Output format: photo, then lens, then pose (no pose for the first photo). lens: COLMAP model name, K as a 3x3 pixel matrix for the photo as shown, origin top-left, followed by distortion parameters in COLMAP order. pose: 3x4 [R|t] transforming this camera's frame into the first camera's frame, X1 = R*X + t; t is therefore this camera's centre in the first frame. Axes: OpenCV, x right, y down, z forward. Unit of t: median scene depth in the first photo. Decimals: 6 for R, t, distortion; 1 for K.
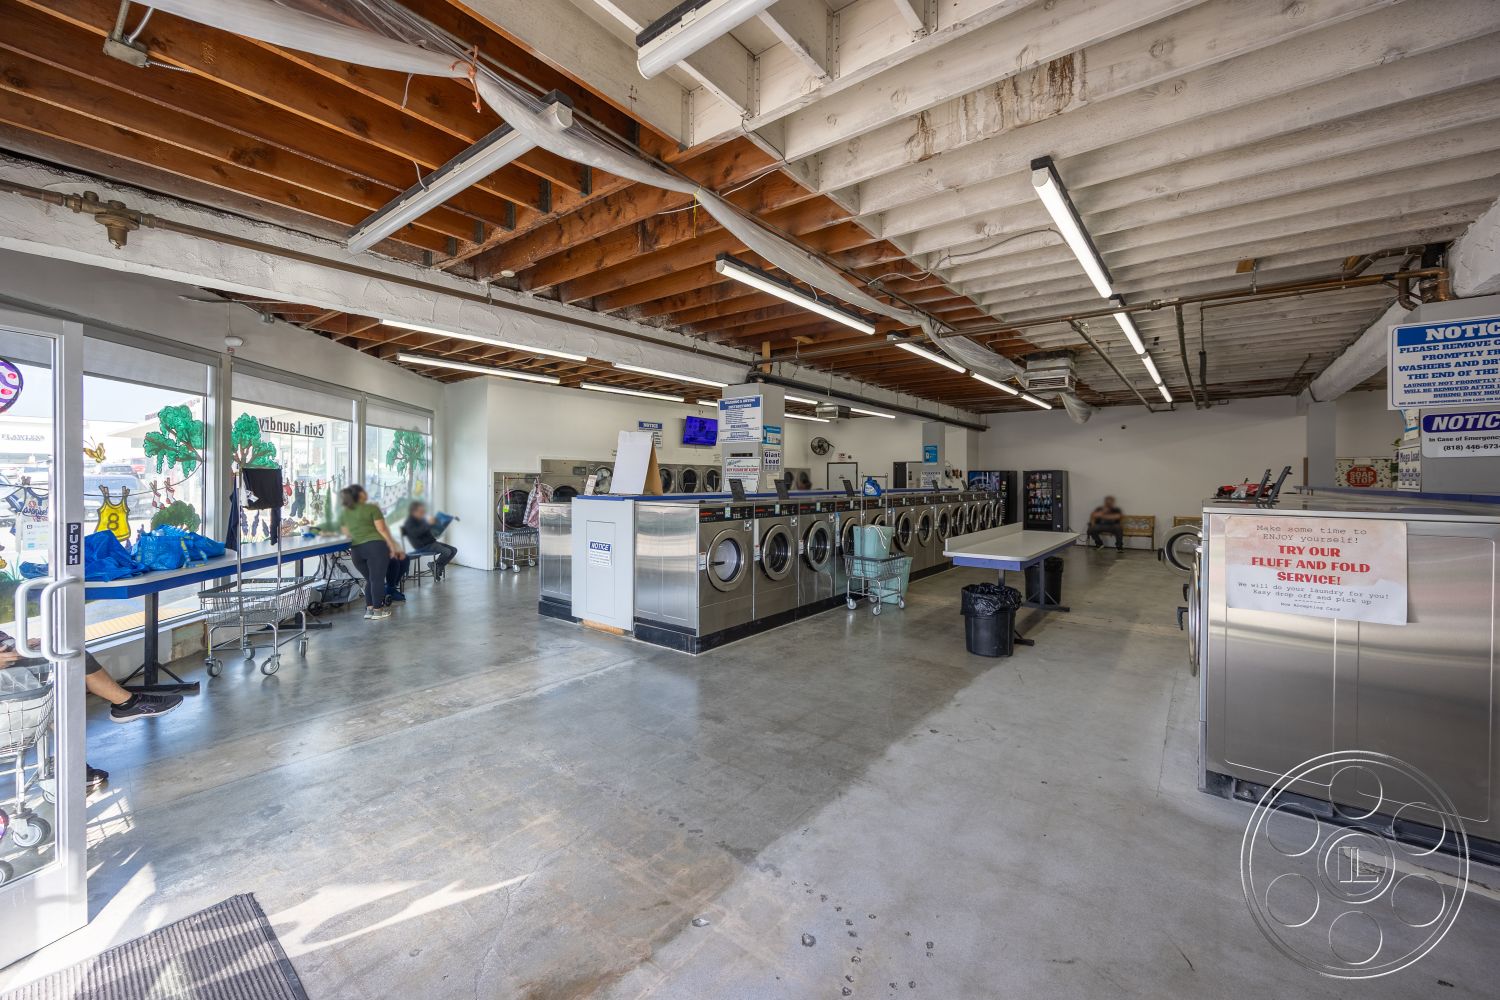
lens RADIAL K [[578.0, 0, 754.9], [0, 578.0, 478.3], [0, 0, 1]] dist [-0.009289, -0.000071]
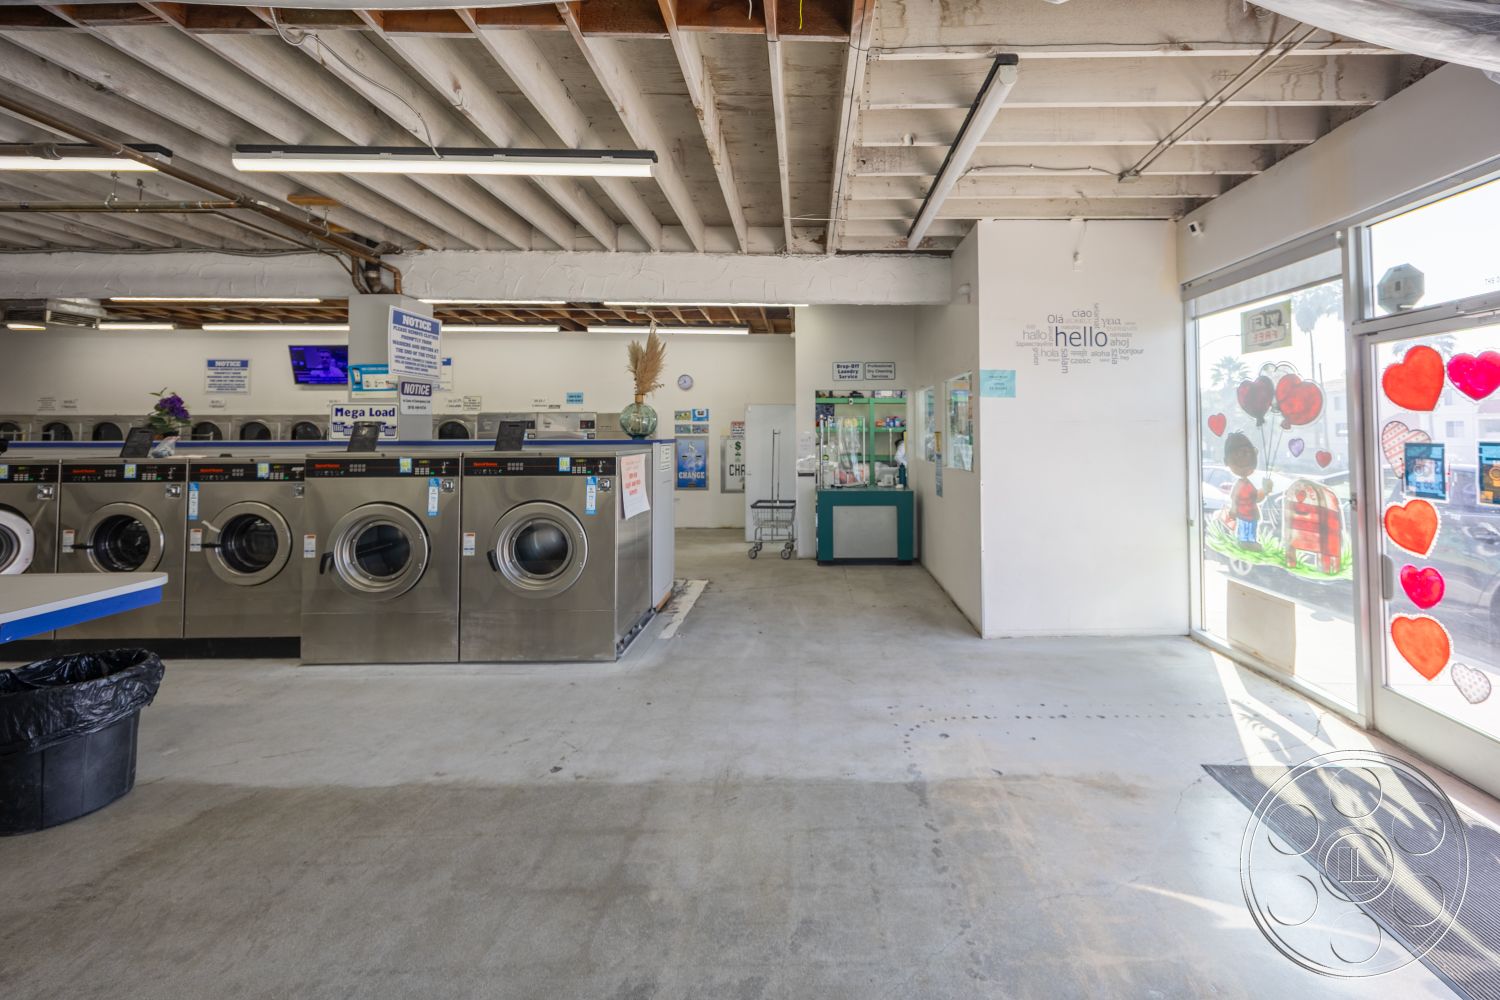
lens RADIAL K [[578.0, 0, 837.6], [0, 578.0, 410.5], [0, 0, 1]] dist [-0.009289, -0.000071]
pose [[-0.624739, 0.026389, 0.780388, -0.457909], [0.000618, 0.999445, -0.033302, -0.000986], [-0.780834, -0.020323, -0.624408, 1.064854]]
